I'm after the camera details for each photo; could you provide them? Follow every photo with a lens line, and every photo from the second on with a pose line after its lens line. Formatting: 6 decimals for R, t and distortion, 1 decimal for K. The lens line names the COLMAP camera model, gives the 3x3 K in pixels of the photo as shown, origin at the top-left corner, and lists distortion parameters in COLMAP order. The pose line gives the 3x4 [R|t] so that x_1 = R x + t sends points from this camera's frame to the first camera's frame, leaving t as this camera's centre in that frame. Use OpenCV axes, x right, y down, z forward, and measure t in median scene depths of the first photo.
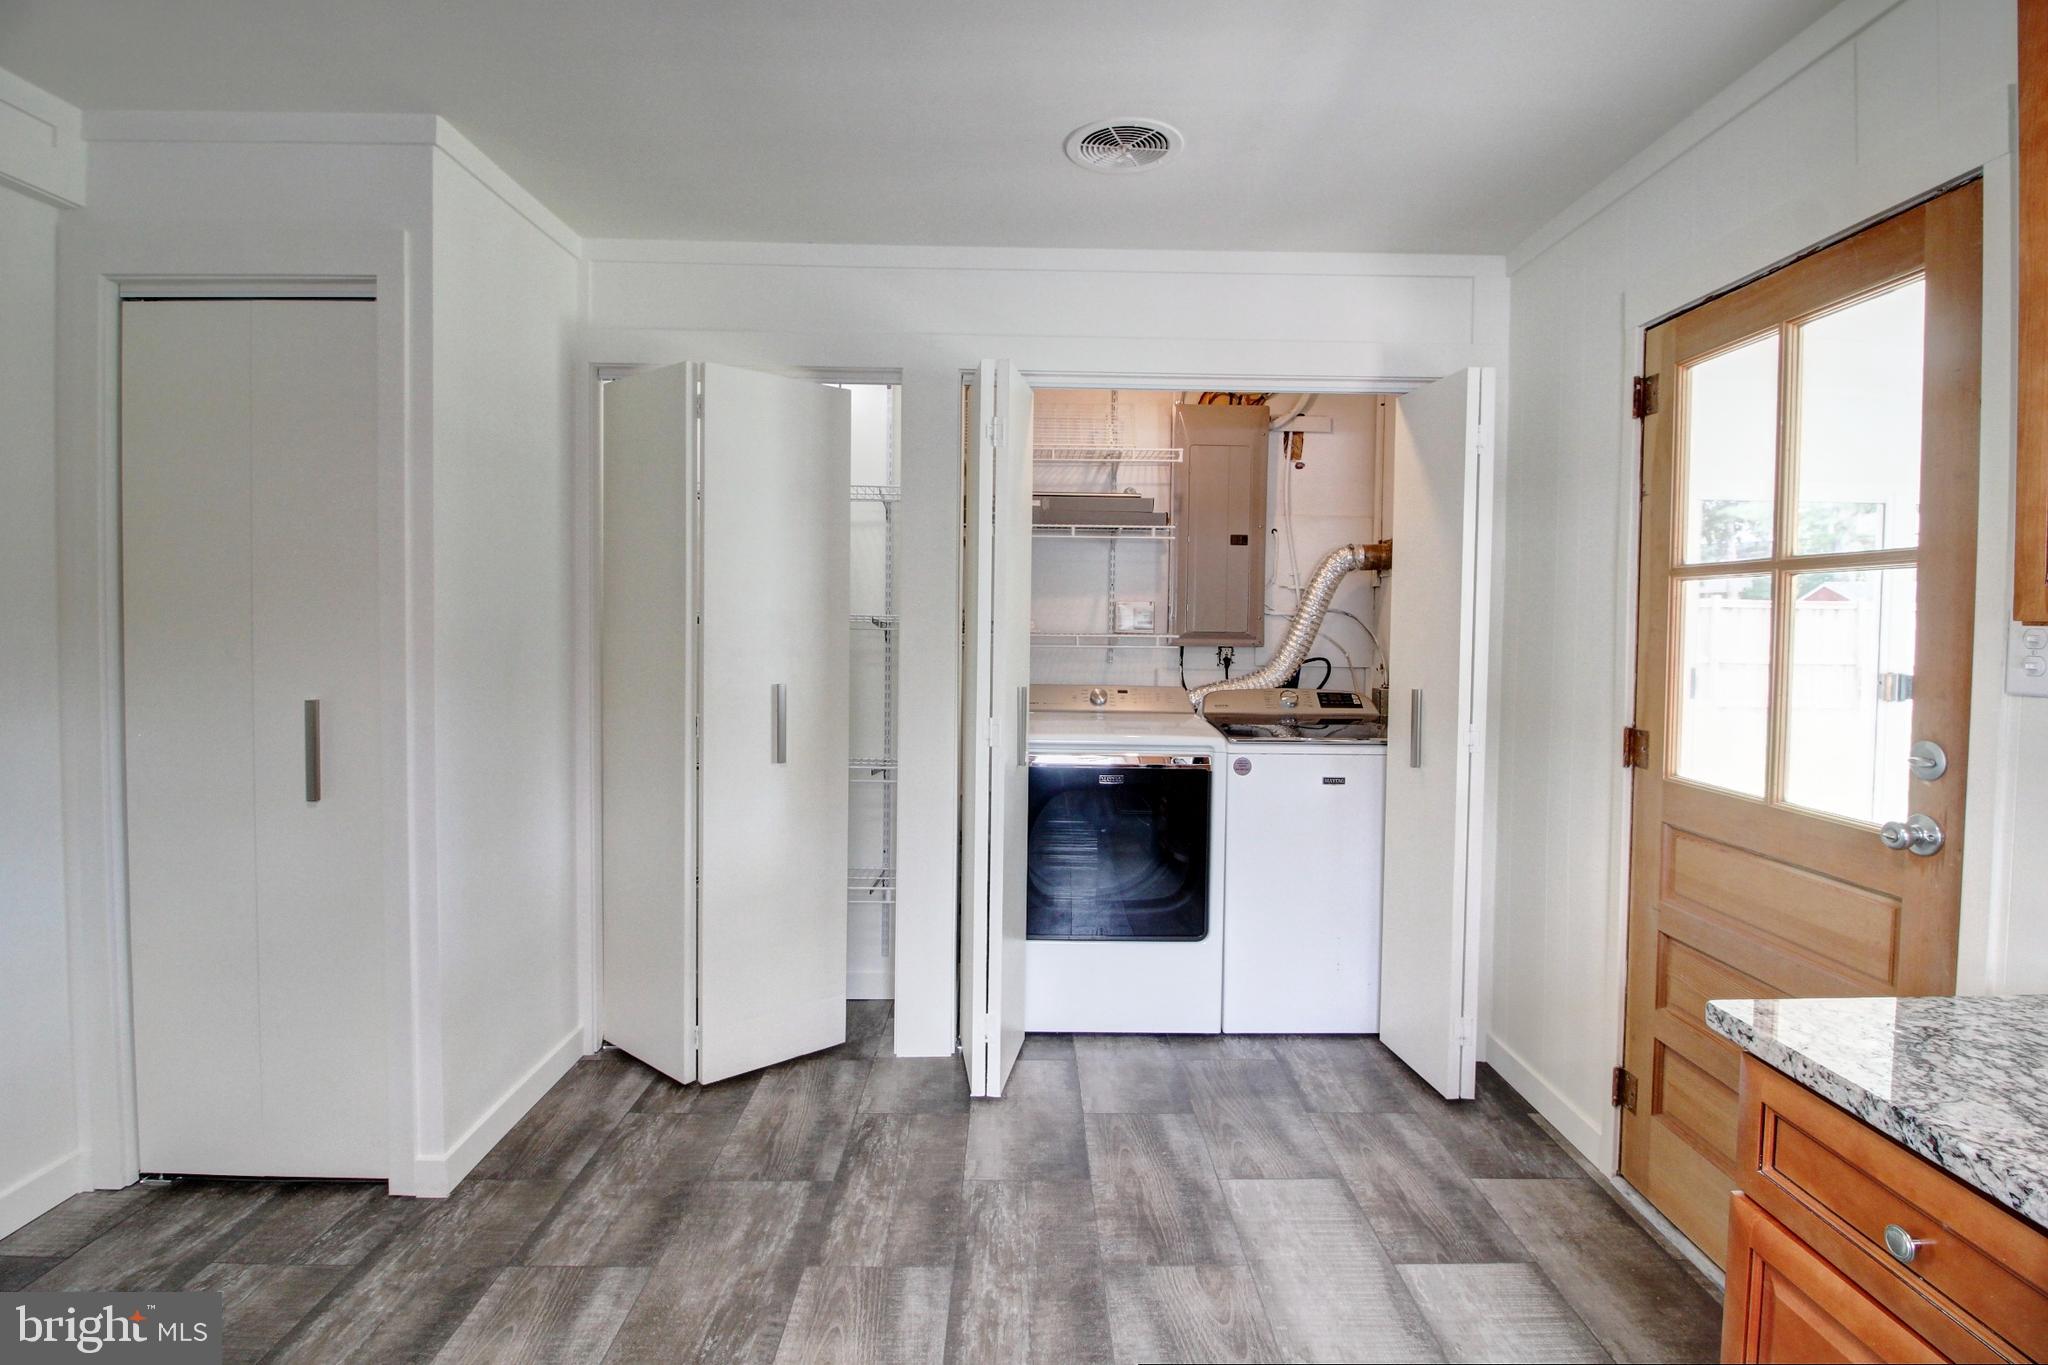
lens RADIAL K [[968.3, 0, 1056.2], [0, 968.3, 649.5], [0, 0, 1]] dist [-0.004913, -0.000608]
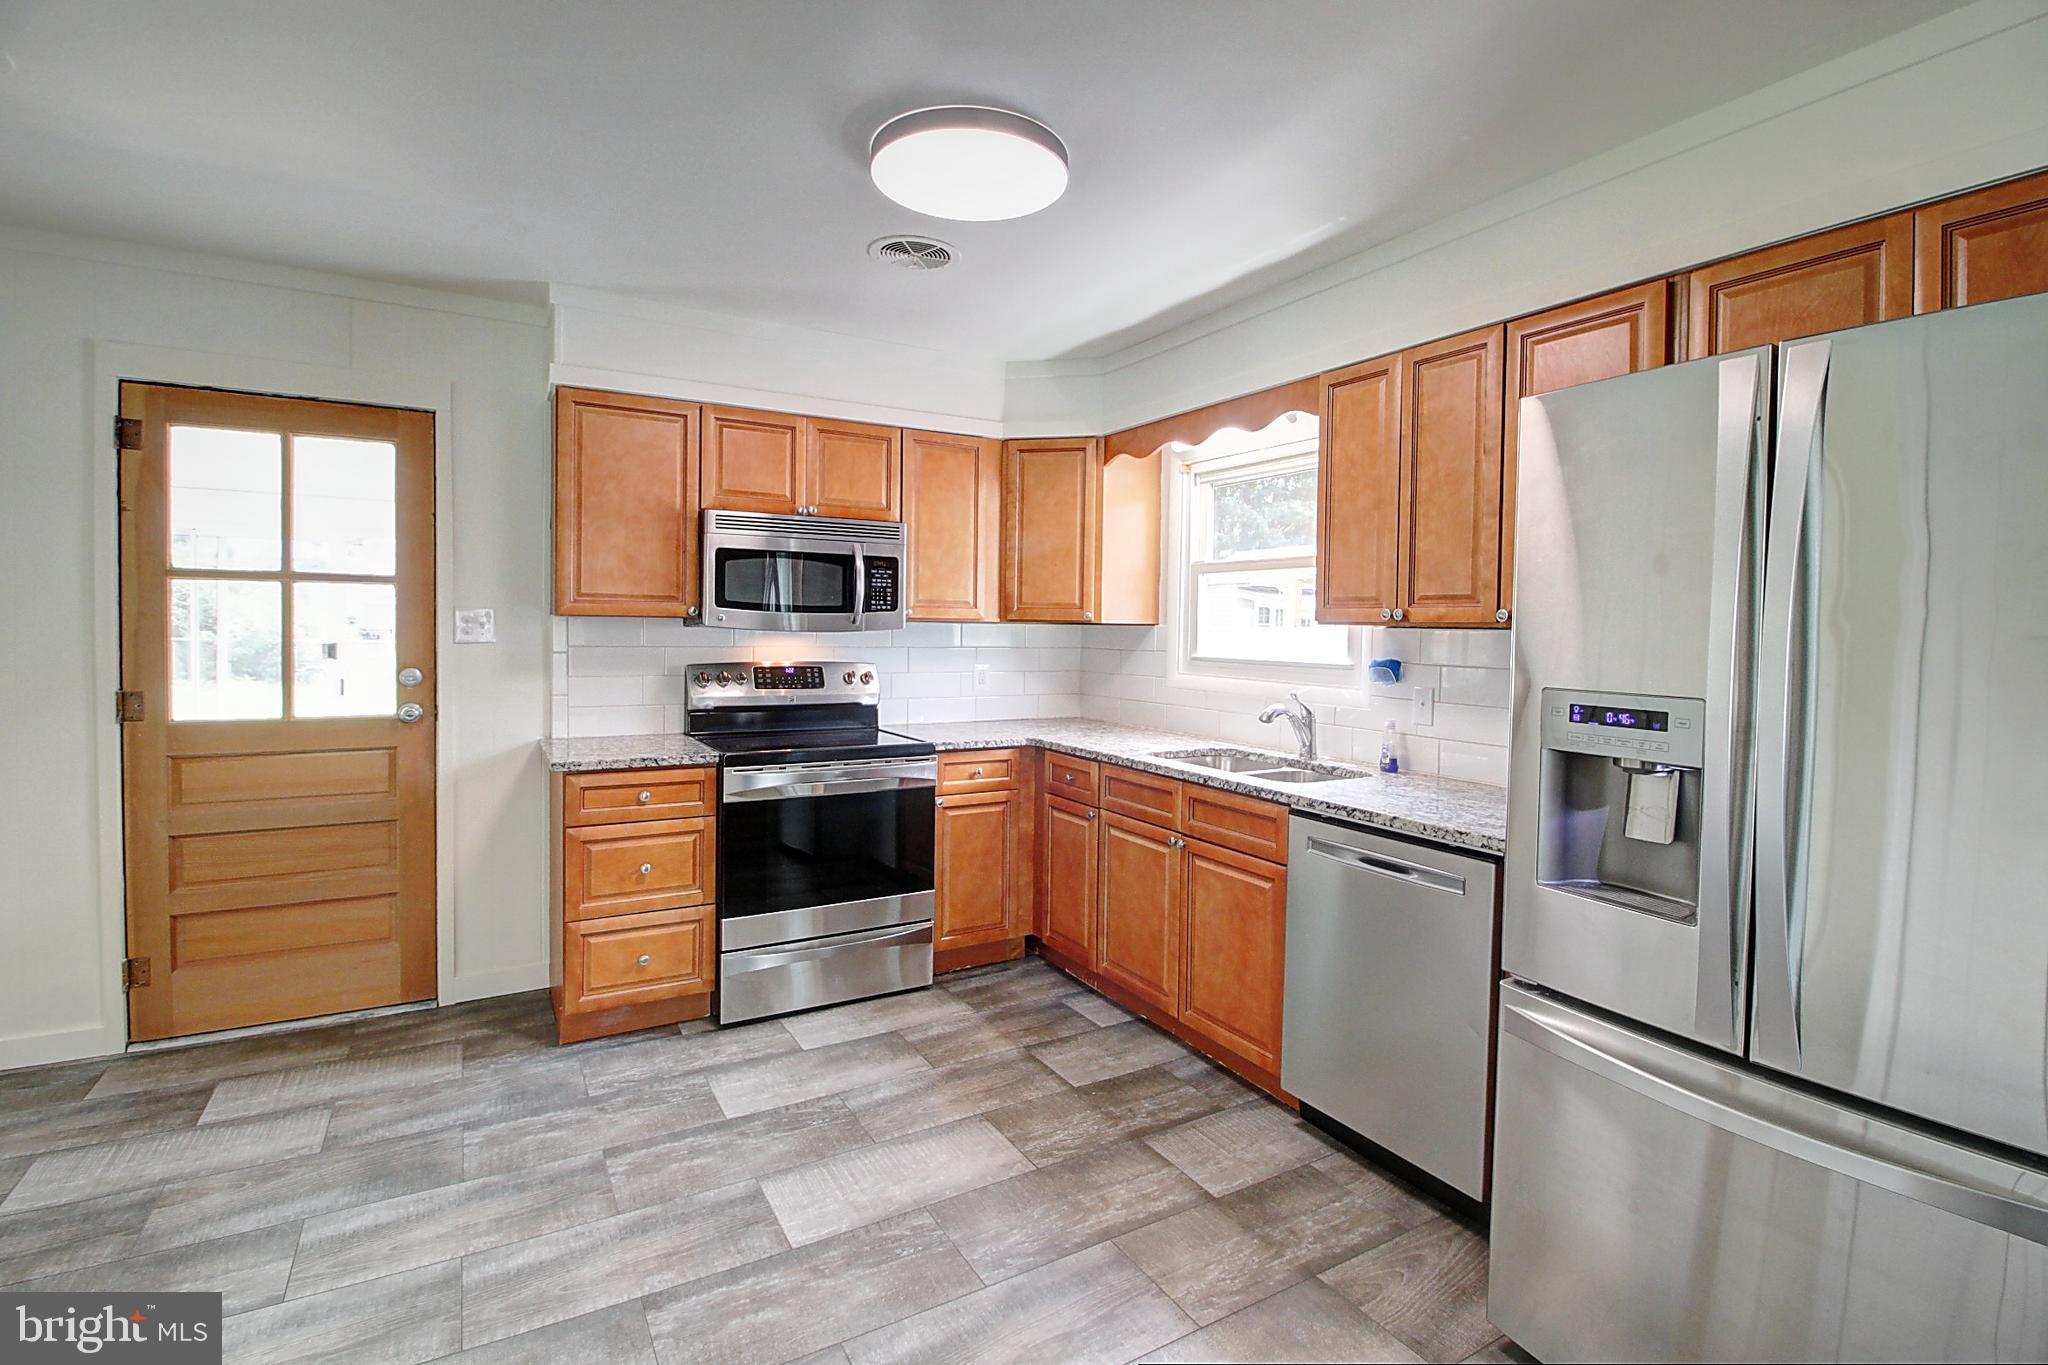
lens RADIAL K [[951.7, 0, 1035.4], [0, 951.7, 647.6], [0, 0, 1]] dist [-0.007138, -0.008951]
pose [[-0.477972, -0.044918, 0.877226, -1.131327], [0.007183, 0.998458, 0.055040, -0.039144], [-0.878346, 0.032609, -0.476913, 0.563731]]
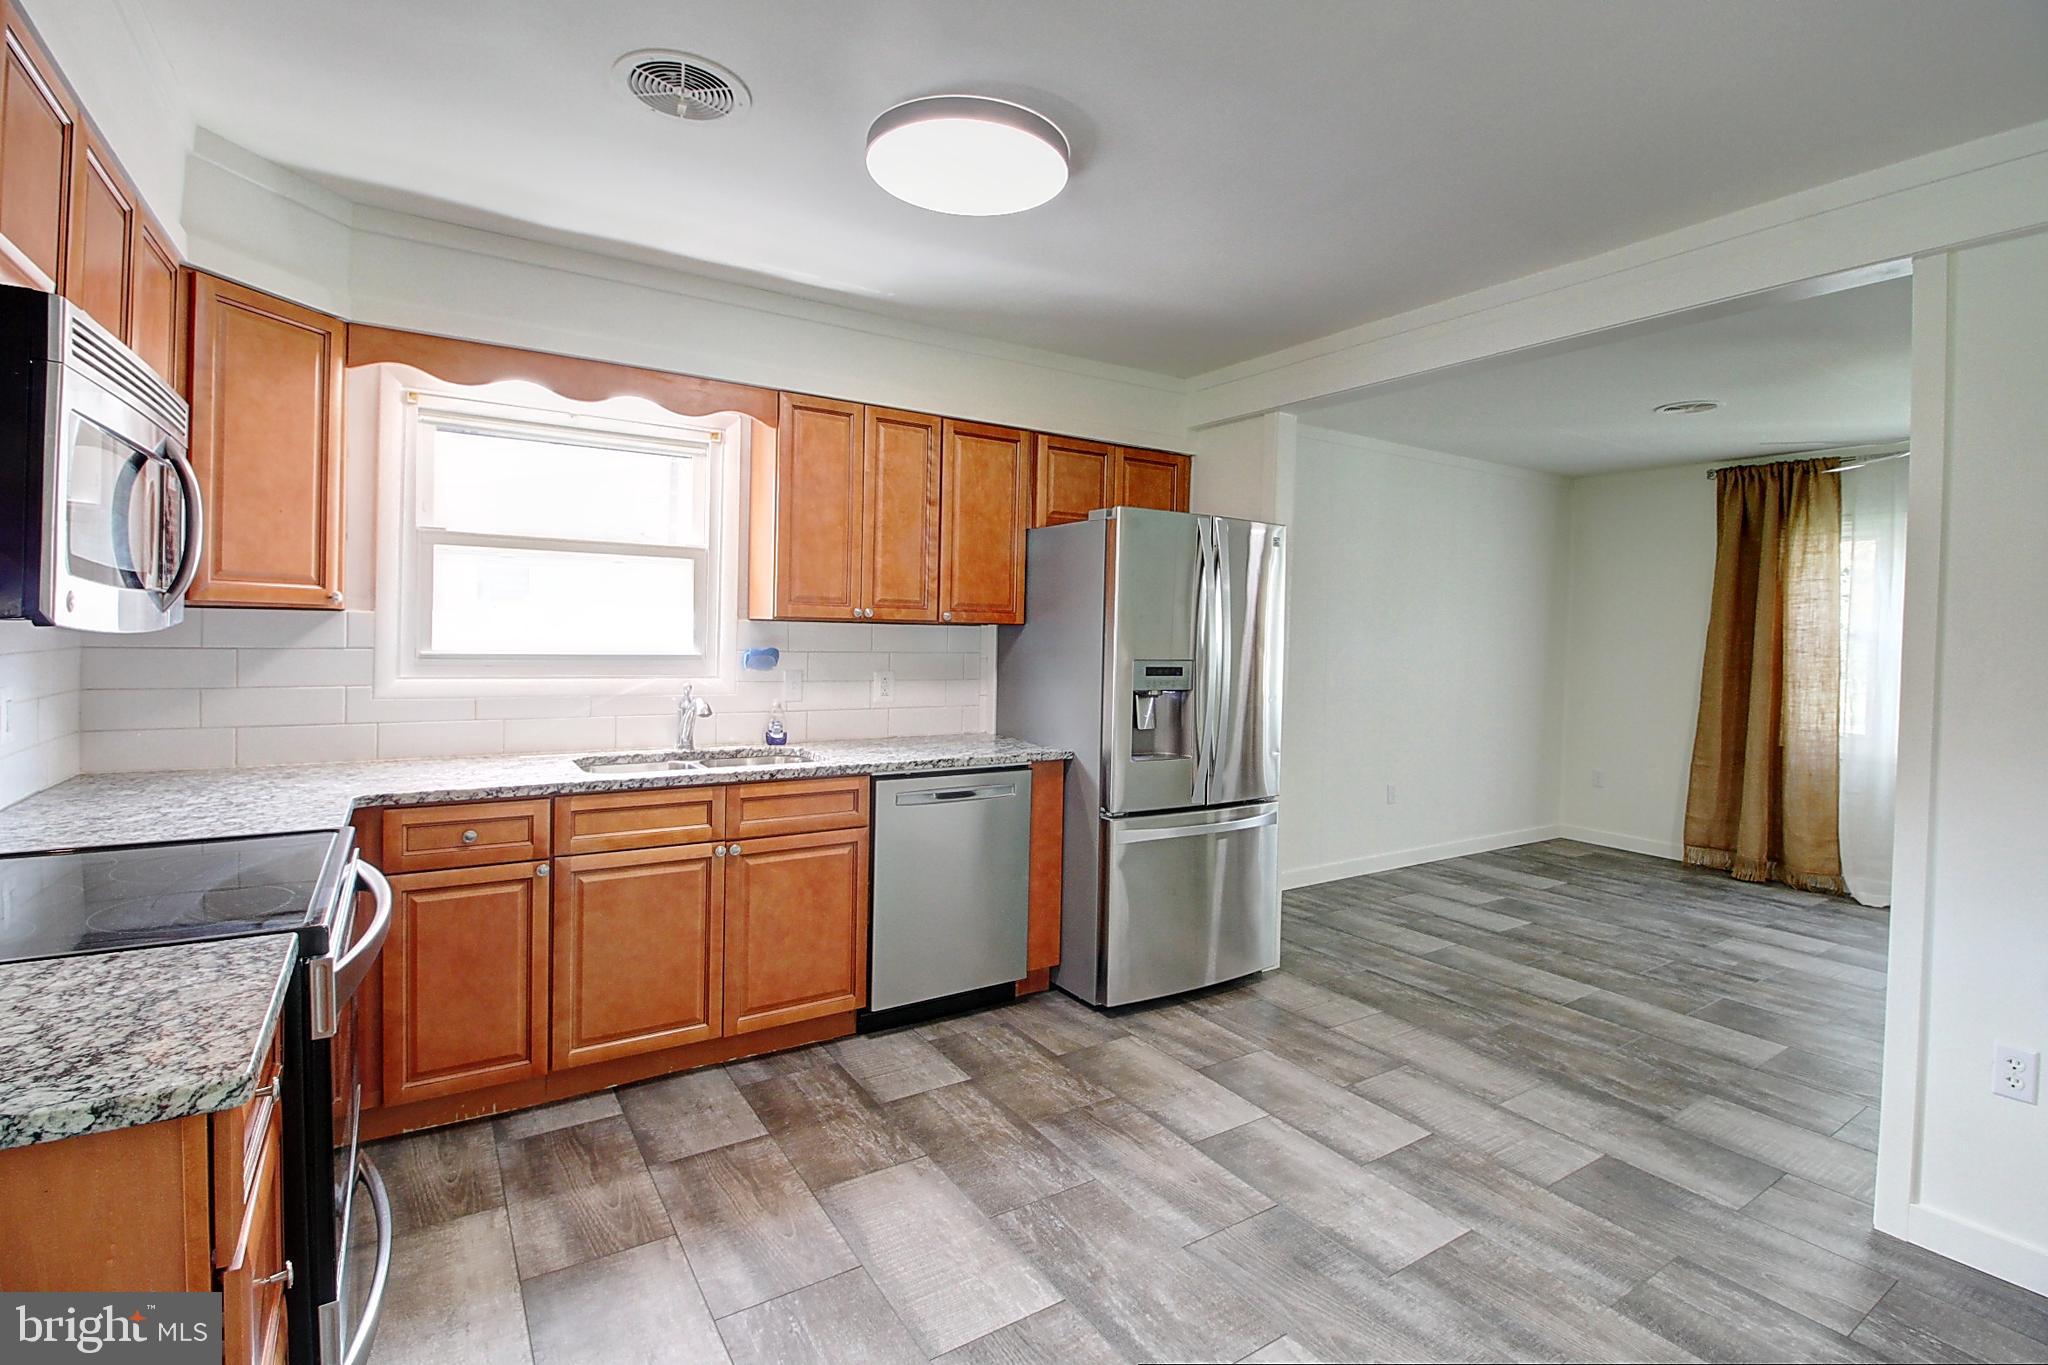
lens RADIAL K [[951.7, 0, 1054.2], [0, 951.7, 639.5], [0, 0, 1]] dist [-0.007138, -0.008951]
pose [[-0.848421, -0.031529, -0.528383, 0.273980], [-0.057658, 0.997789, 0.033042, -0.036524], [0.526173, 0.058499, -0.848363, 1.053951]]
